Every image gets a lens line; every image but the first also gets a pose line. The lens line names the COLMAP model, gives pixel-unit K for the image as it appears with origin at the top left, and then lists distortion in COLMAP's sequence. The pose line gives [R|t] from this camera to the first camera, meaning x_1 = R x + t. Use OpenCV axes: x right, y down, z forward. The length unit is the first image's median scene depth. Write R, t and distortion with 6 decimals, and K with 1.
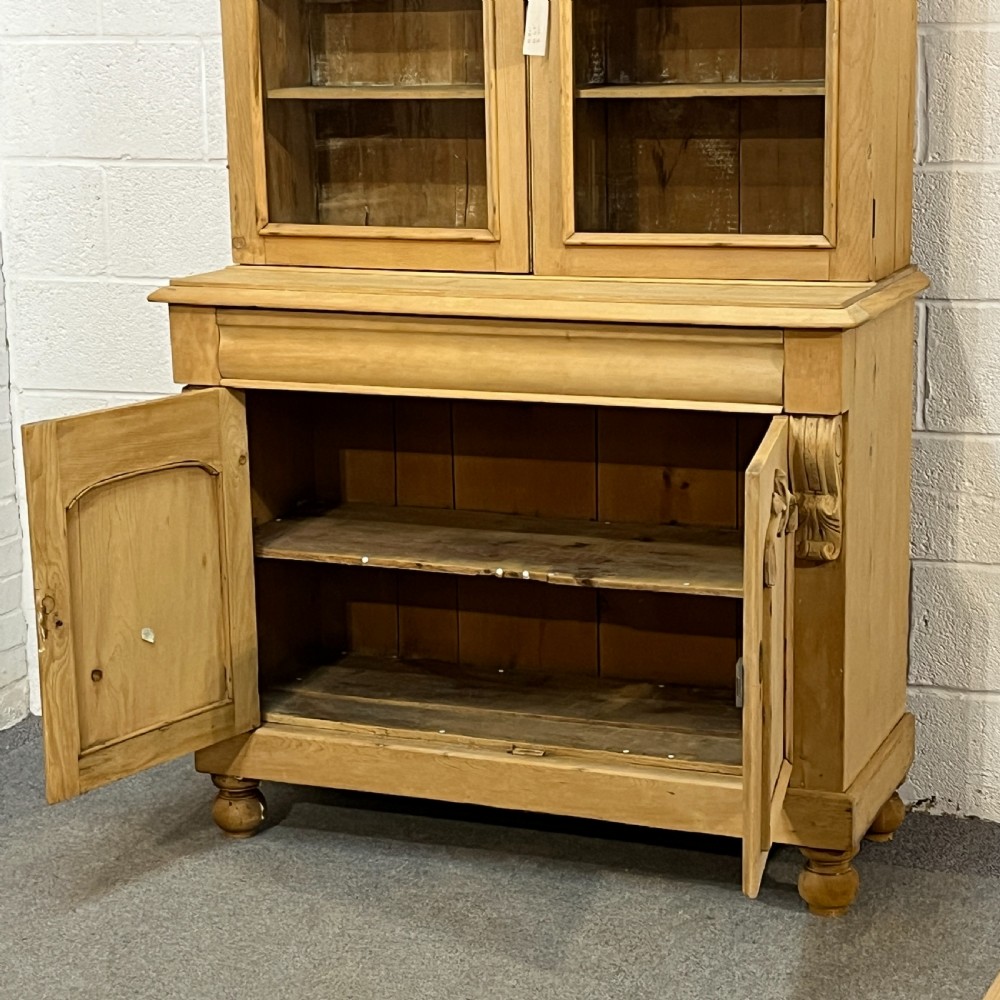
lens RADIAL K [[2289.6, 0, 518.4], [0, 2289.6, 514.9], [0, 0, 1]] dist [0.217201, -1.056418]
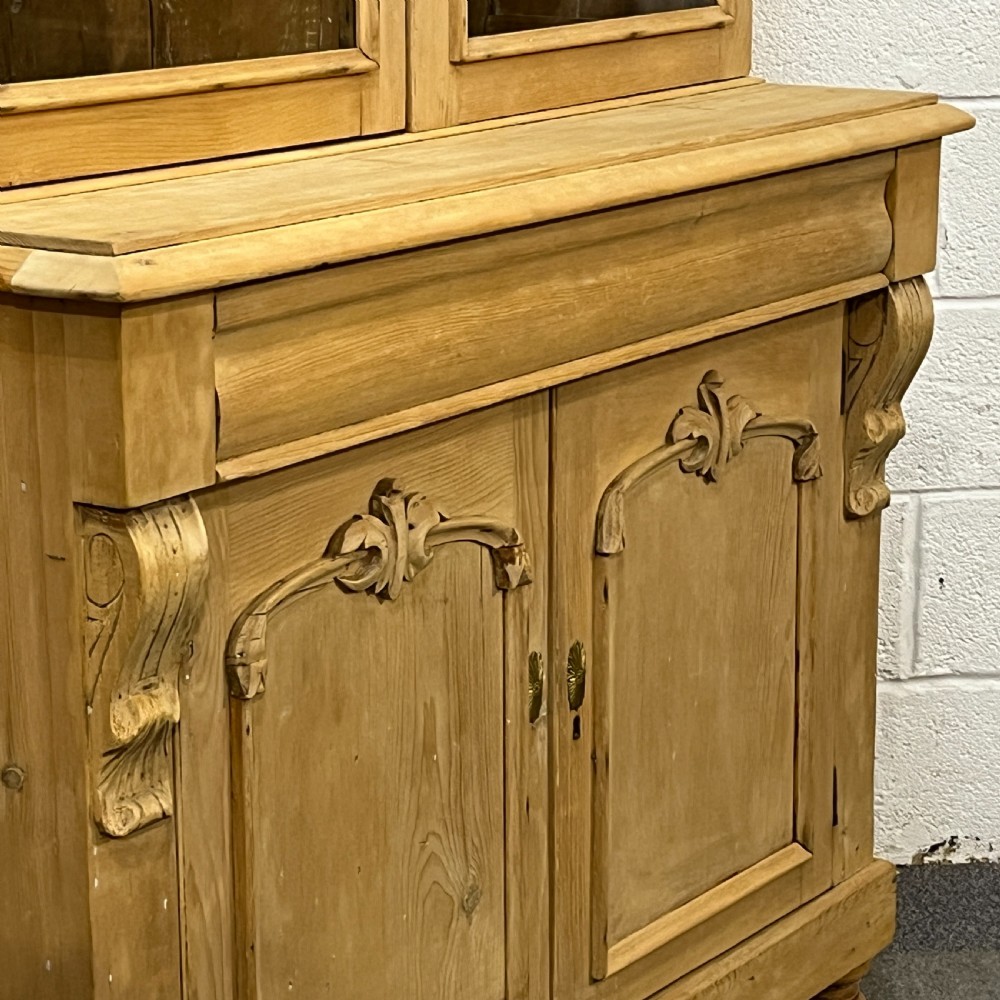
lens RADIAL K [[2890.7, 0, 540.4], [0, 2890.7, 518.4], [0, 0, 1]] dist [0.177346, -1.084596]
pose [[0.220263, -0.219577, 0.950405, -0.592799], [0.208601, 0.962397, 0.174003, -0.125000], [-0.952875, 0.159930, 0.257784, 0.808526]]
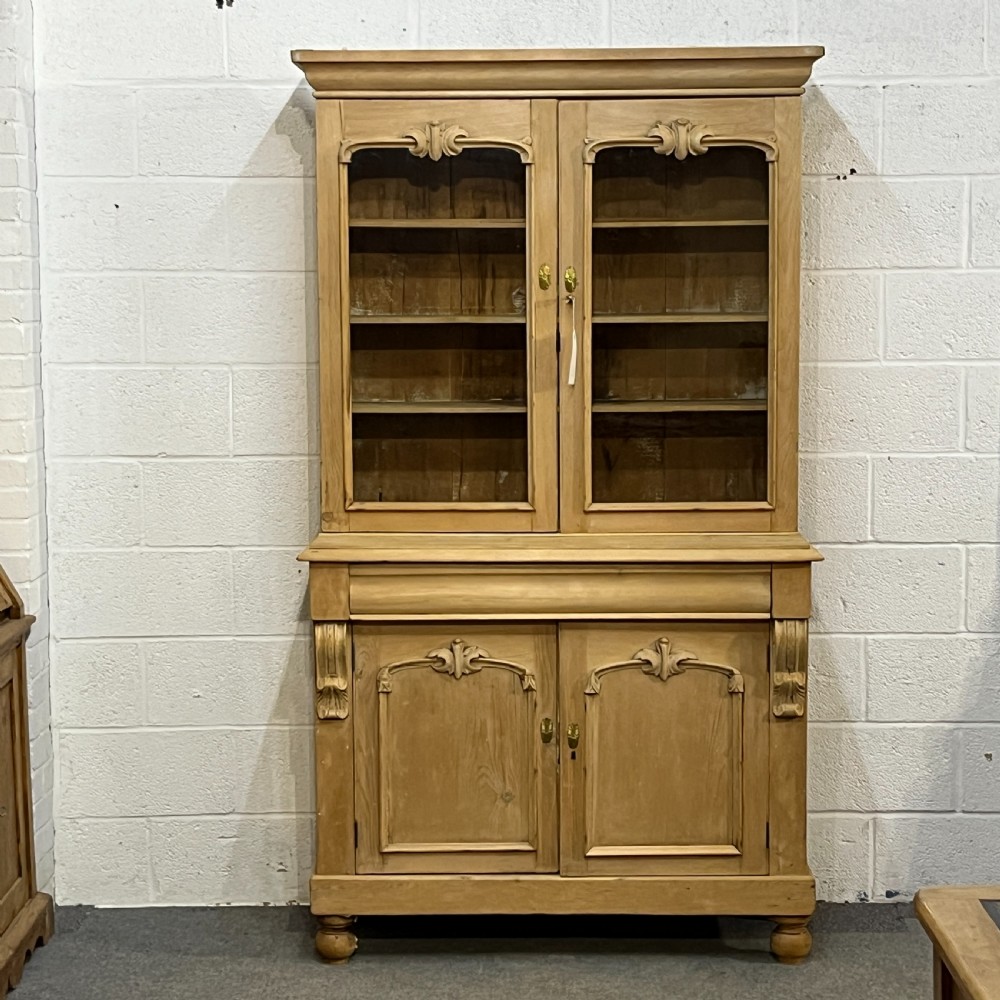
lens RADIAL K [[2289.6, 0, 518.4], [0, 2289.6, 514.9], [0, 0, 1]] dist [0.217201, -1.056418]
pose [[0.931821, -0.024946, 0.362059, -0.524811], [0.066071, 0.992623, -0.101654, 0.027275], [-0.356852, 0.118645, 0.926596, -0.310182]]
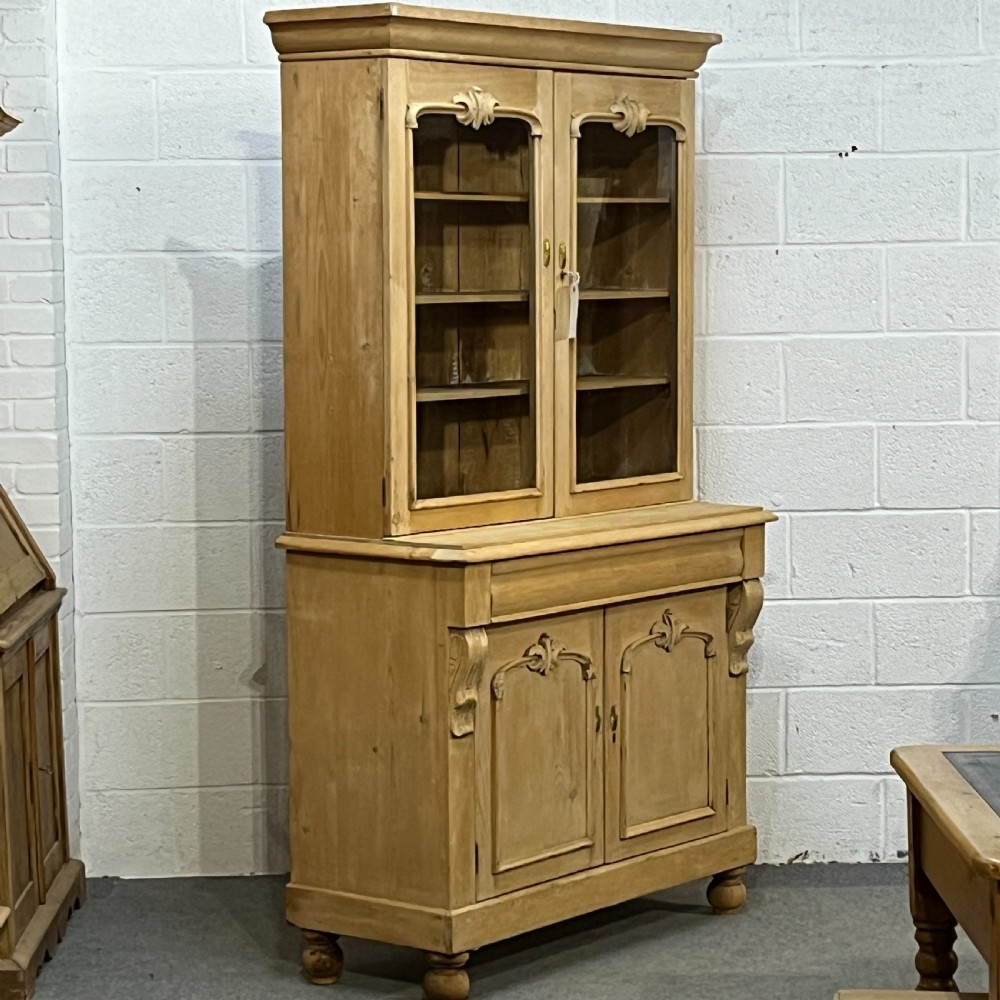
lens RADIAL K [[2819.3, 0, 500.0], [0, 2819.3, 500.0], [0, 0, 1]] dist [0.130672, -0.532460]
pose [[0.288018, -0.068659, 0.955160, -1.592104], [0.205150, 0.978694, 0.008490, -0.133490], [-0.935392, 0.193506, 0.295967, 0.516612]]
